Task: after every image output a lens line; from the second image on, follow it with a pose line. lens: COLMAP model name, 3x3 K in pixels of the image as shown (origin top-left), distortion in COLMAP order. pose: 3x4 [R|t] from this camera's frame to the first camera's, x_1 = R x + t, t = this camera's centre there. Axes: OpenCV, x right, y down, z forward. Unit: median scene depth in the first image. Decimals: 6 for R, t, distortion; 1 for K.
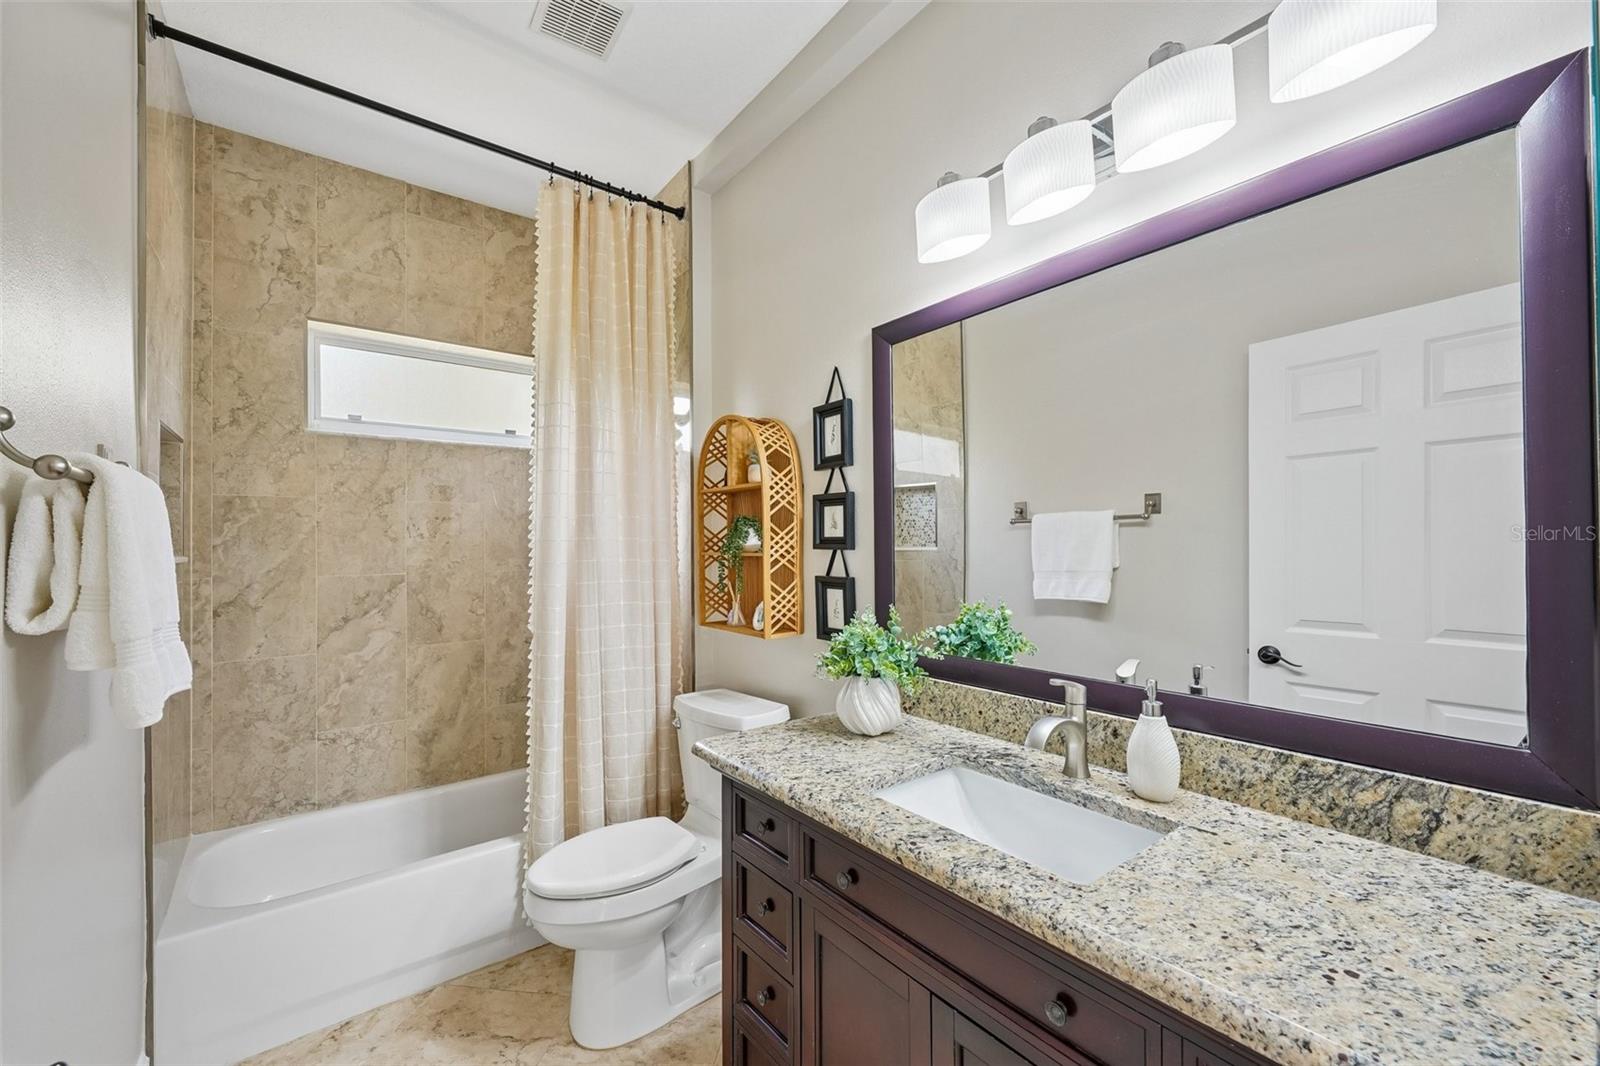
lens RADIAL K [[645.8, 0, 807.0], [0, 645.8, 536.8], [0, 0, 1]] dist [-0.001656, -0.000209]
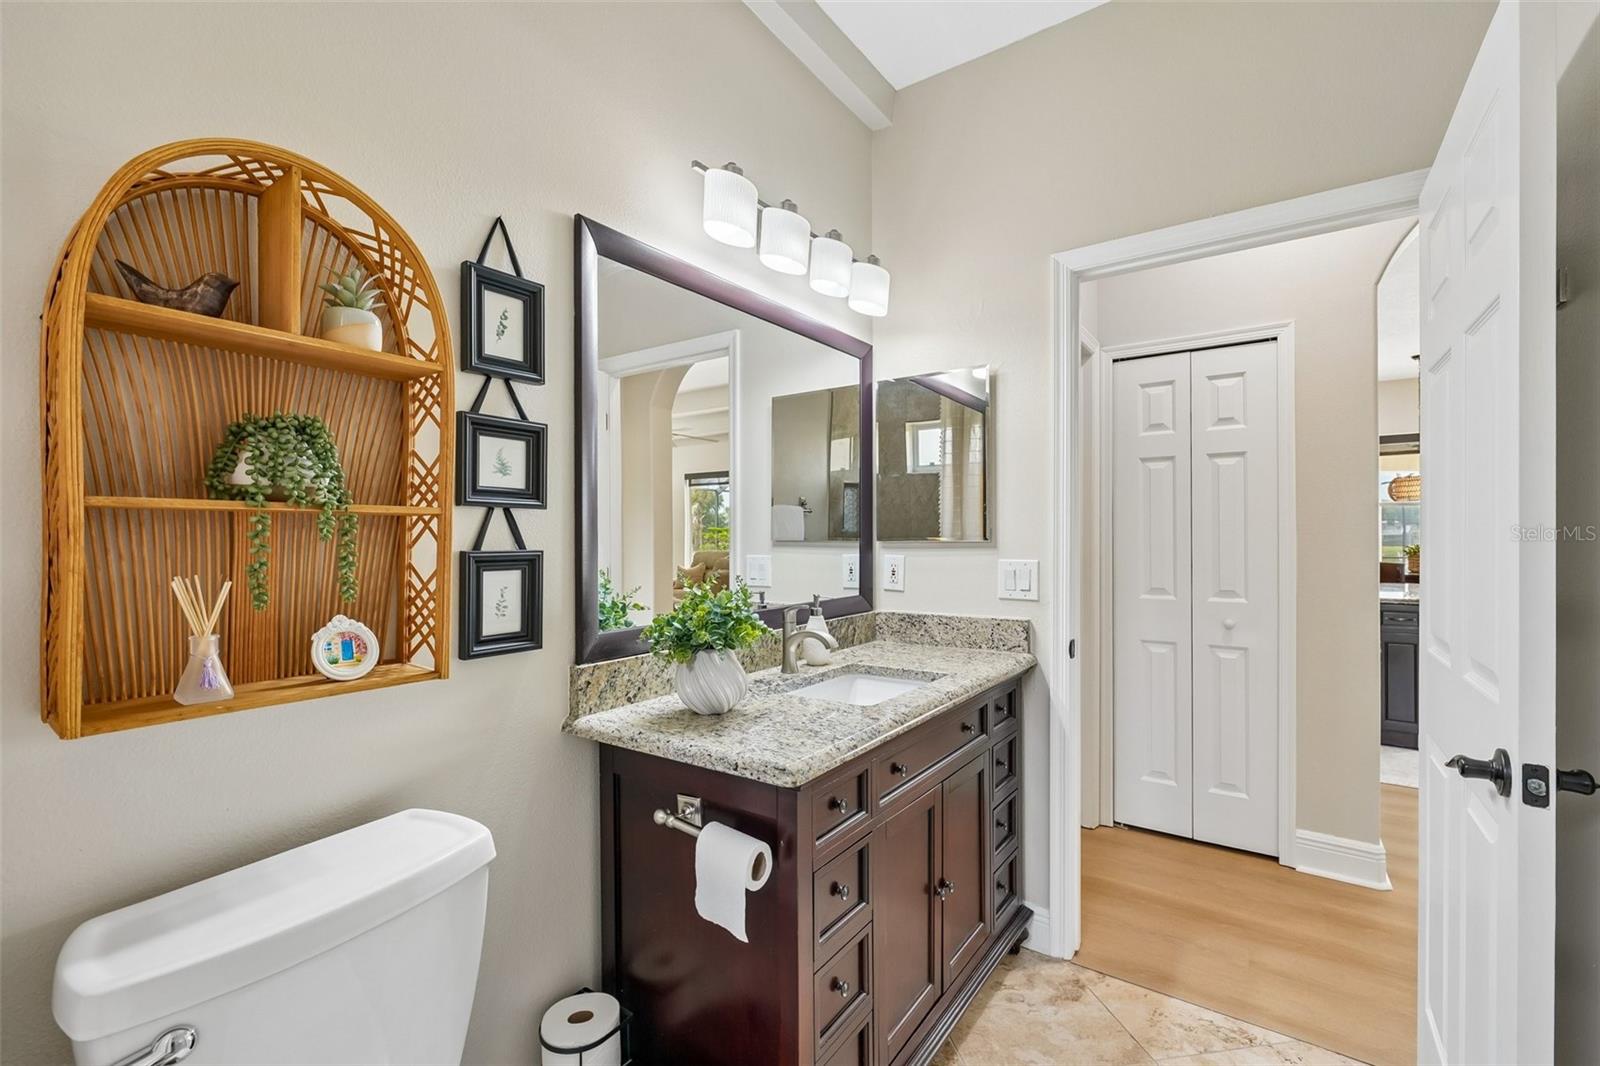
lens RADIAL K [[672.8, 0, 814.1], [0, 672.8, 536.5], [0, 0, 1]] dist [-0.001627, -0.000088]
pose [[-0.291362, 0.003544, 0.956606, -0.683976], [-0.010272, 0.999924, -0.006833, 0.050027], [-0.956558, -0.011817, -0.291303, 0.918097]]
